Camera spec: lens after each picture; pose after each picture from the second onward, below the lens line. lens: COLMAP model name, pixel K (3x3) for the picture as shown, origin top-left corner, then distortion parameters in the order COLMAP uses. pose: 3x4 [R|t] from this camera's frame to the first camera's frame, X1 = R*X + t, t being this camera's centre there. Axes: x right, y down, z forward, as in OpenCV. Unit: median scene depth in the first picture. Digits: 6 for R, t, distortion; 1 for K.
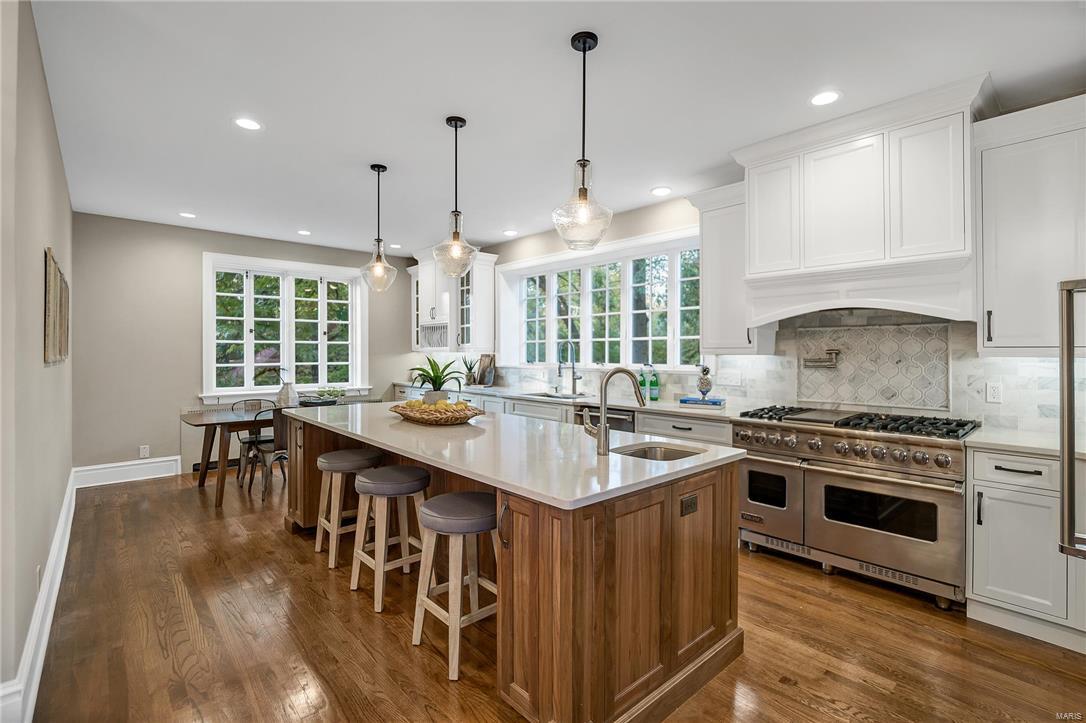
lens RADIAL K [[500.7, 0, 543.0], [0, 500.7, 361.5], [0, 0, 1]] dist [-0.023872, -0.000185]
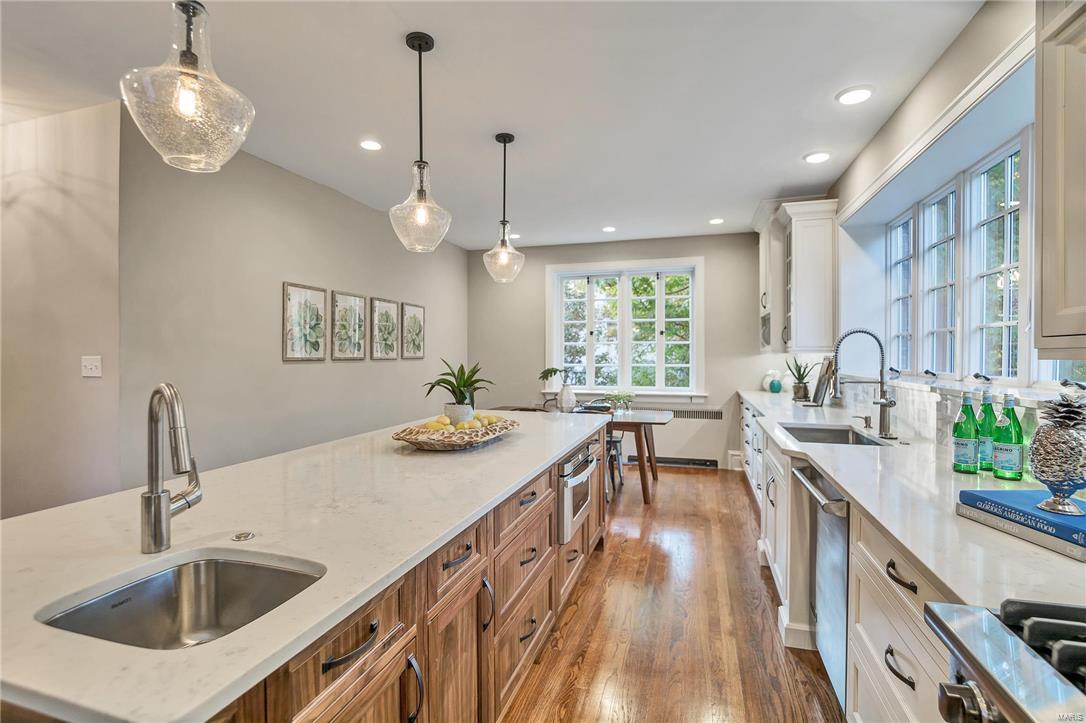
lens RADIAL K [[500.7, 0, 543.0], [0, 500.7, 361.5], [0, 0, 1]] dist [-0.023872, -0.000185]
pose [[0.528864, 0.011924, -0.848623, 0.244860], [-0.012888, 0.999899, 0.006018, -0.006020], [0.848609, 0.007755, 0.528964, 0.343702]]
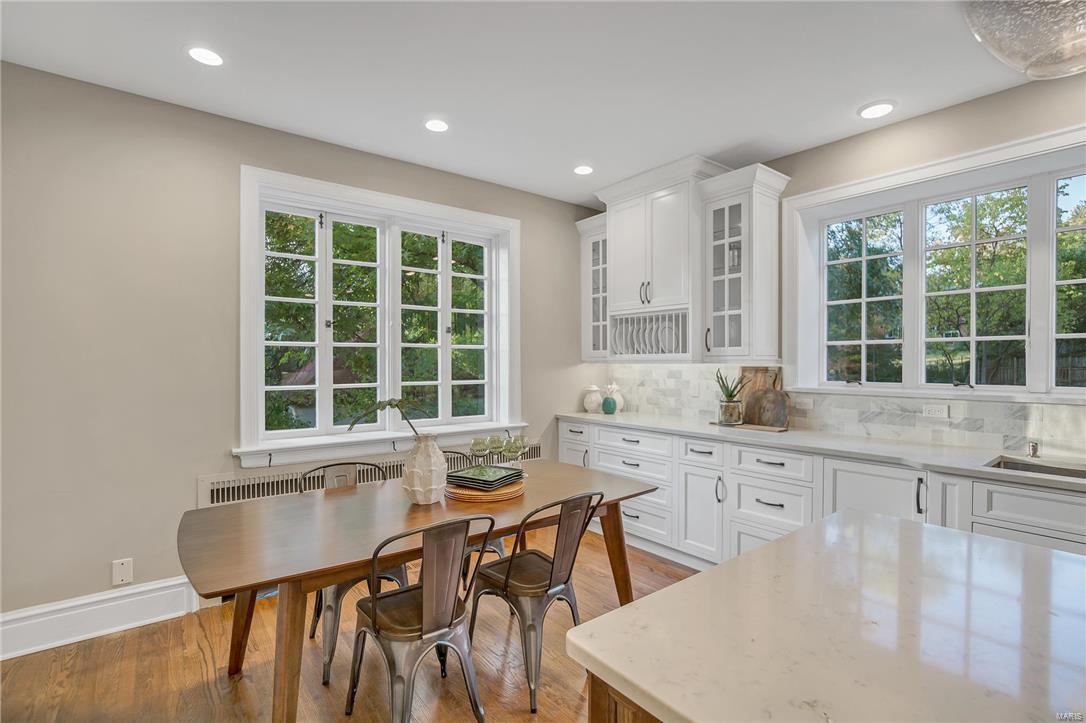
lens RADIAL K [[497.9, 0, 543.0], [0, 497.9, 361.5], [0, 0, 1]] dist [-0.002537, 0.000481]
pose [[0.997866, -0.000502, -0.065293, -0.309686], [-0.000857, 0.999783, -0.020793, -0.009078], [0.065289, 0.020804, 0.997650, 0.461847]]
